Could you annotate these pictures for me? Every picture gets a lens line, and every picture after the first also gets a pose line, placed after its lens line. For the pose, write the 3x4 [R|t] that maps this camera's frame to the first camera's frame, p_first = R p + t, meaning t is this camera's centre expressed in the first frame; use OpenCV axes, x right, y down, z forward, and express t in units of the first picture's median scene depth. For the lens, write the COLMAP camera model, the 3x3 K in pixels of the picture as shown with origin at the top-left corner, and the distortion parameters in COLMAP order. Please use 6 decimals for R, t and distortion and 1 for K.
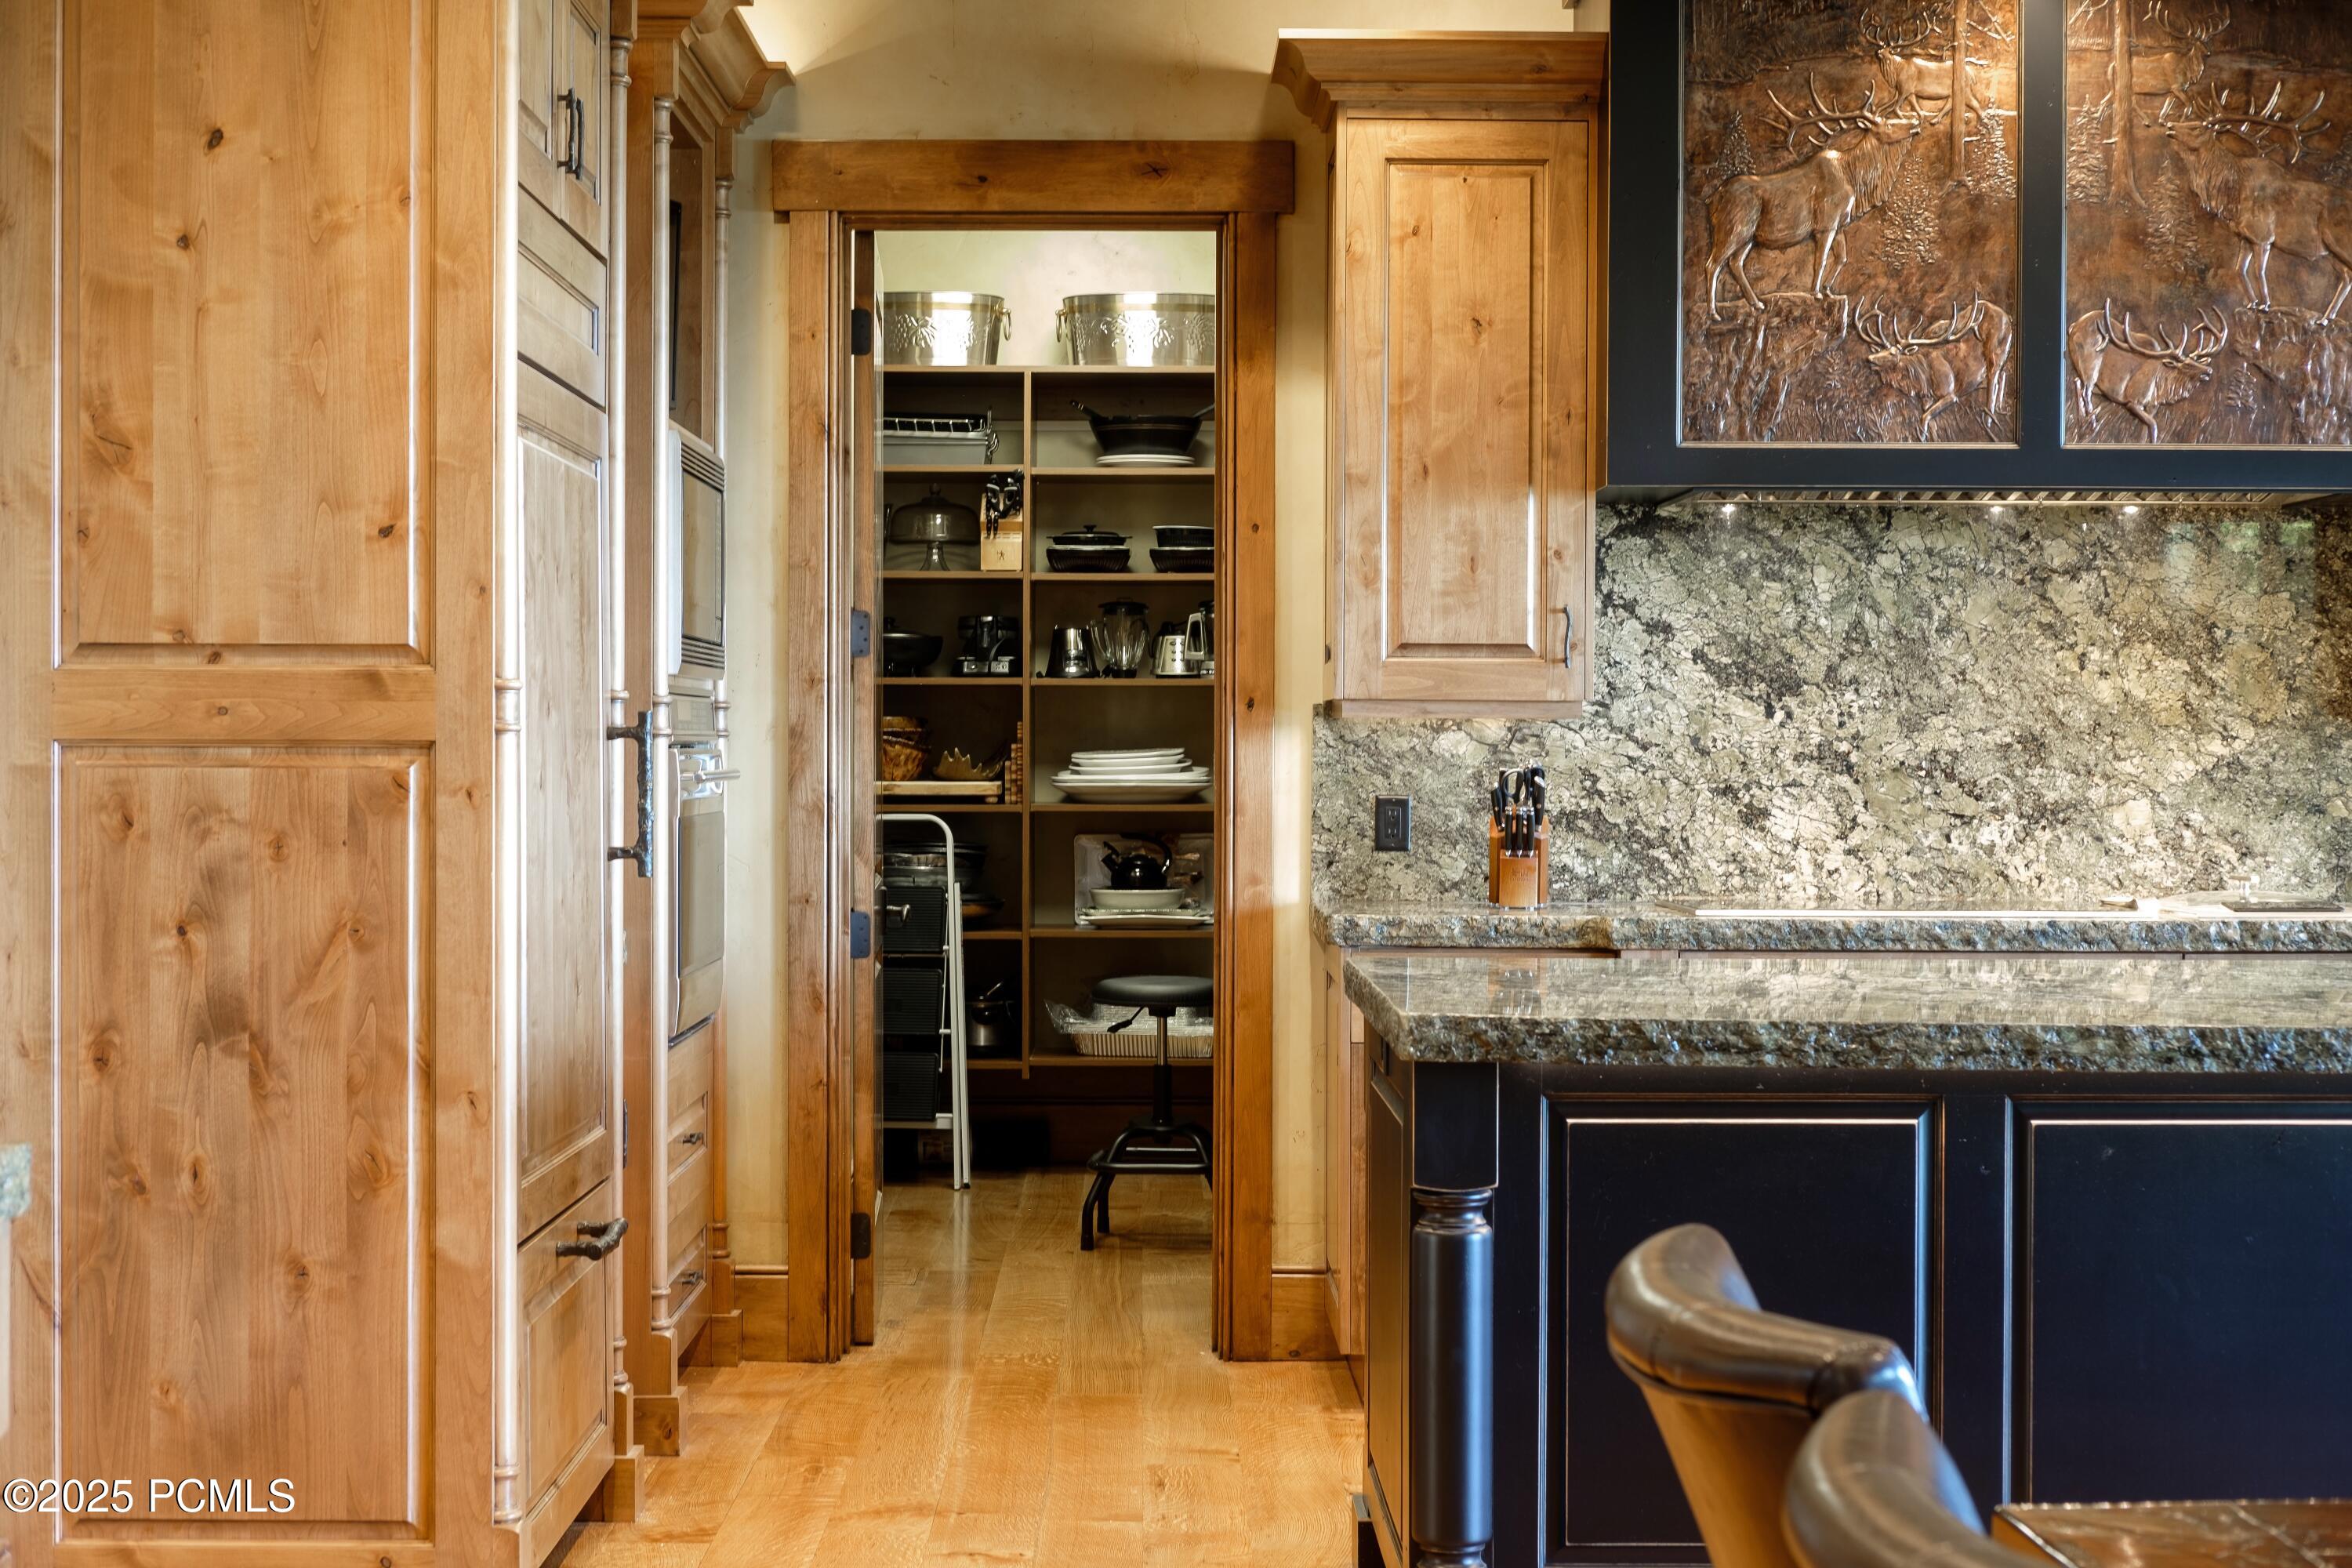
lens RADIAL K [[3580.5, 0, 1184.6], [0, 3580.5, 758.4], [0, 0, 1]] dist [-0.016168, 0.000000]
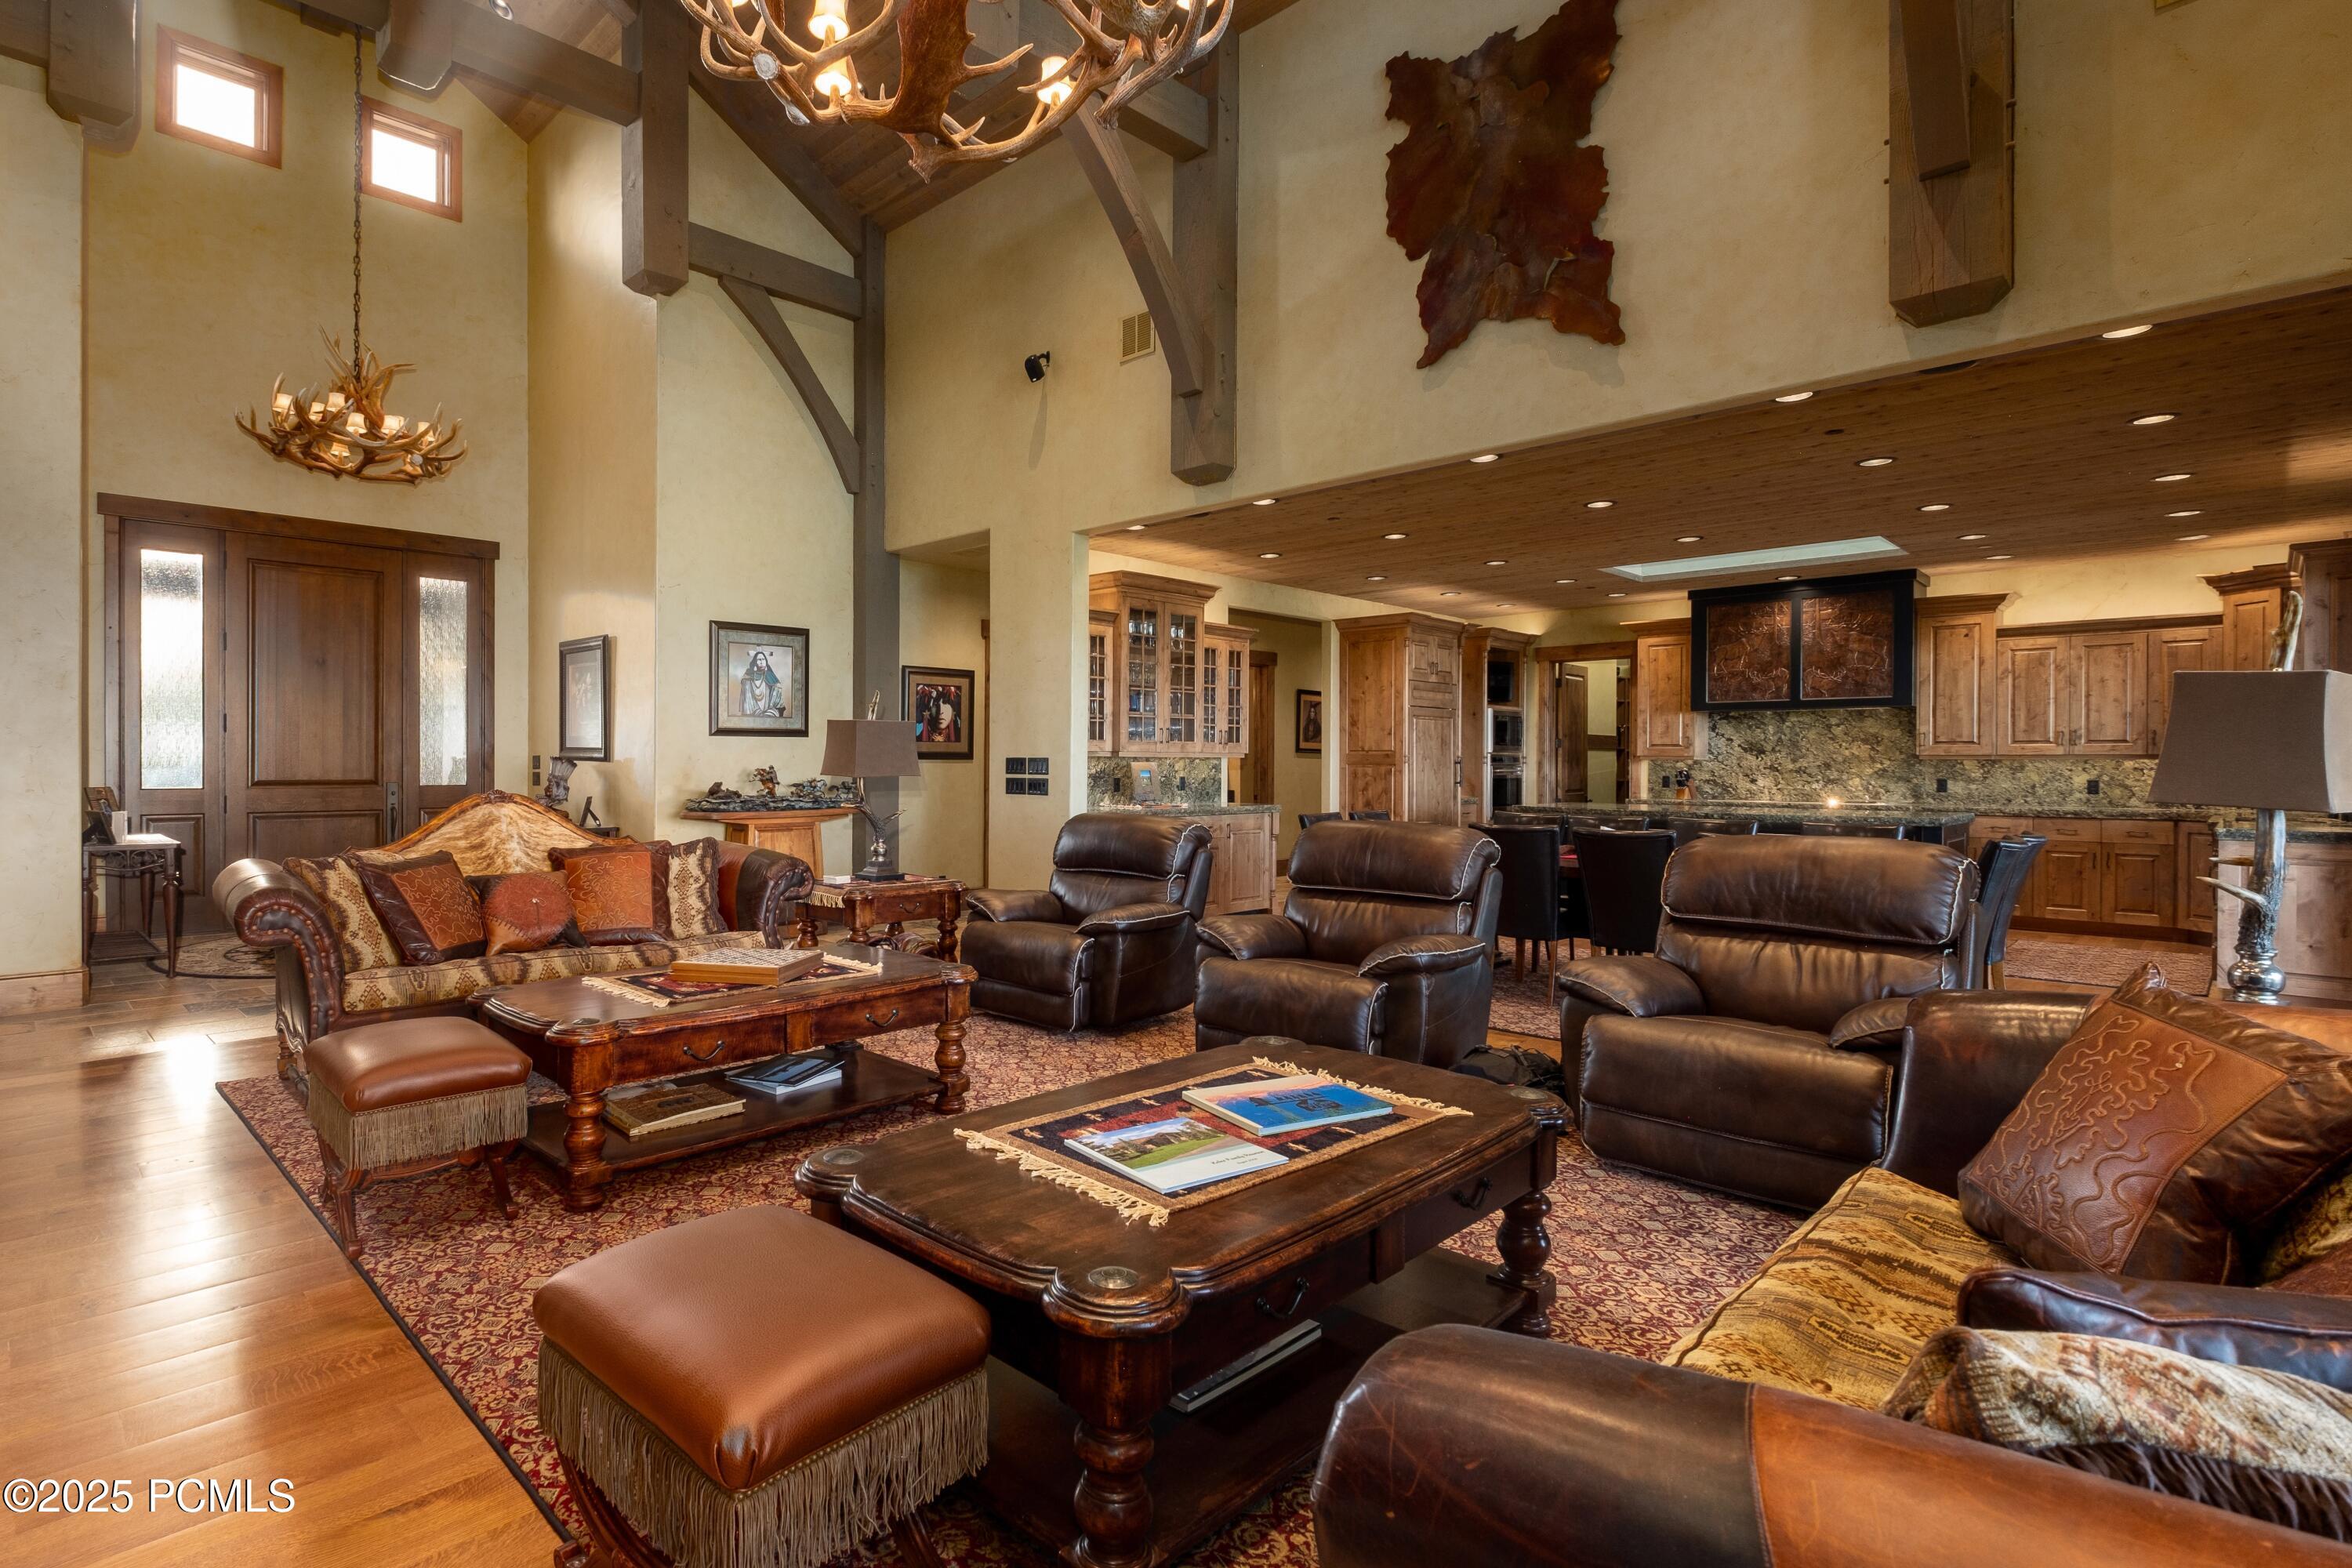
lens RADIAL K [[1165.0, 0, 1017.9], [0, 1165.0, 770.3], [0, 0, 1]] dist [-0.004587, -0.001551]
pose [[0.663415, 0.004954, -0.748235, 0.676648], [-0.003957, 0.999987, 0.003111, 0.001845], [0.748241, 0.000897, 0.663427, -0.706024]]
